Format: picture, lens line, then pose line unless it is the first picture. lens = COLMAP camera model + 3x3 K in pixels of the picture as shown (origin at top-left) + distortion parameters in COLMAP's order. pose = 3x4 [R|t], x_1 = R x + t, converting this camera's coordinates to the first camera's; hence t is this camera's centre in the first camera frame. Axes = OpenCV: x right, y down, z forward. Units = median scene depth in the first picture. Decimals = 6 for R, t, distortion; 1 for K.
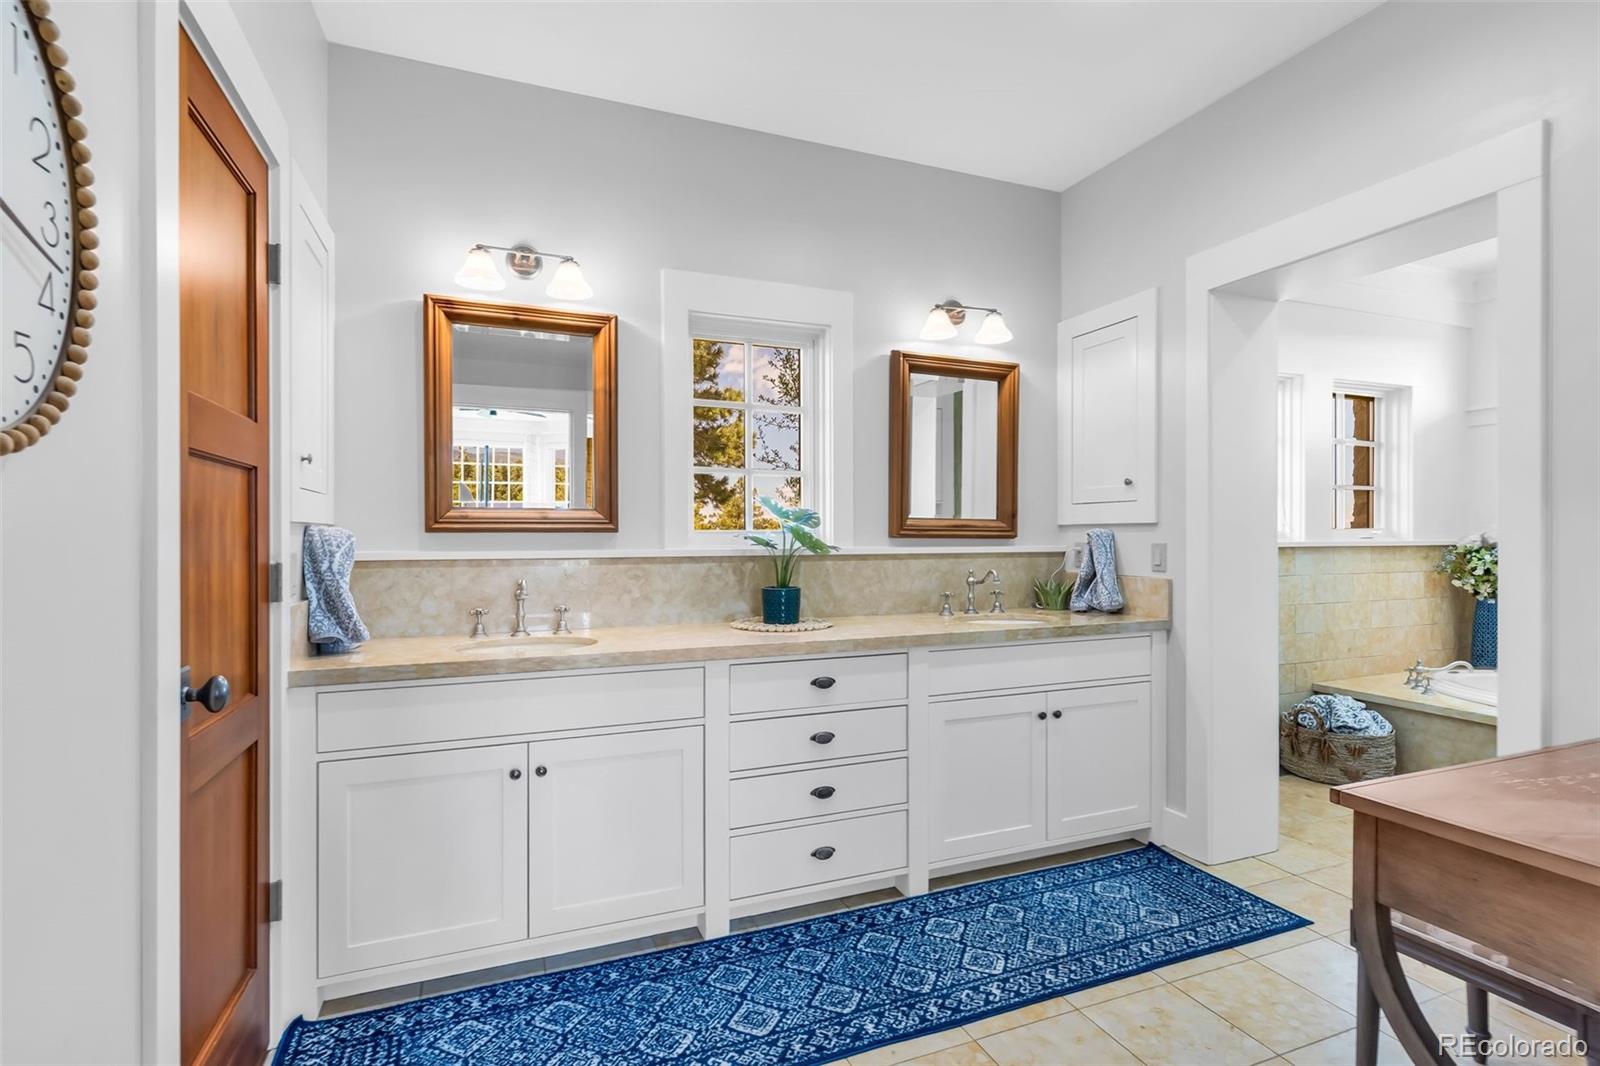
lens RADIAL K [[775.1, 0, 791.3], [0, 775.1, 538.2], [0, 0, 1]] dist [-0.018506, 0.000295]
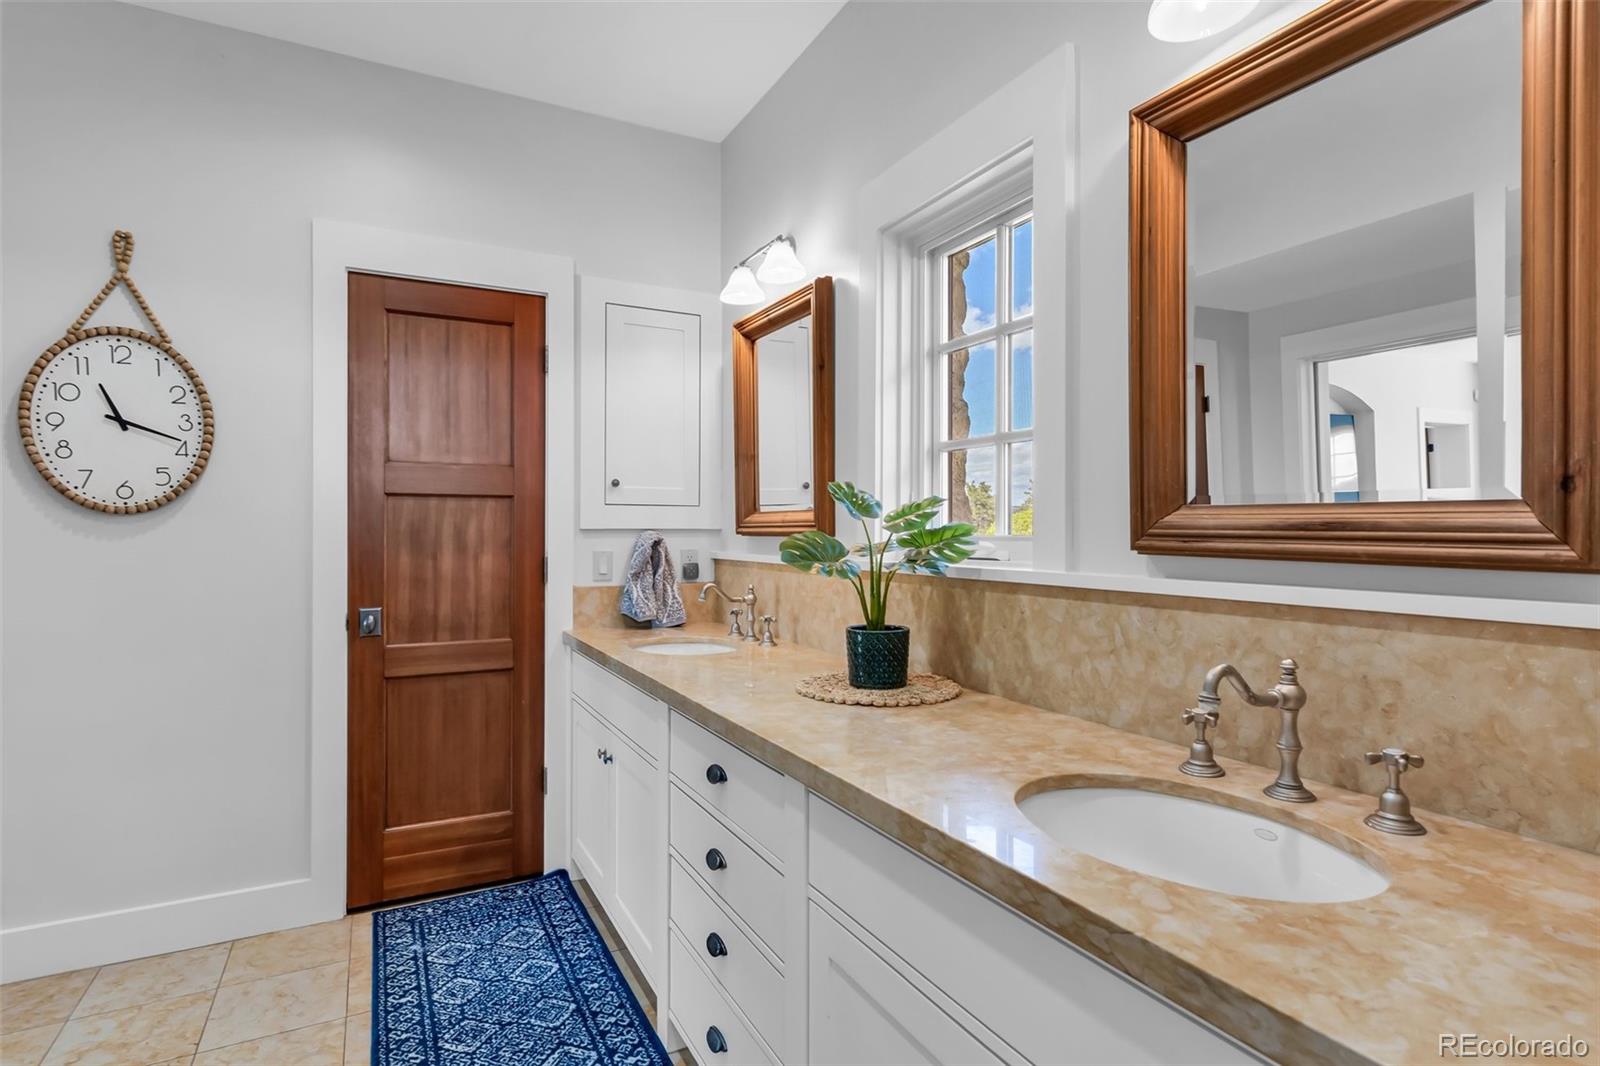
lens RADIAL K [[775.1, 0, 789.6], [0, 775.1, 529.4], [0, 0, 1]] dist [-0.018506, 0.000295]
pose [[0.117553, -0.001018, -0.993066, 0.539190], [-0.003538, 0.999993, -0.001444, -0.012831], [0.993060, 0.003683, 0.117549, 0.779303]]
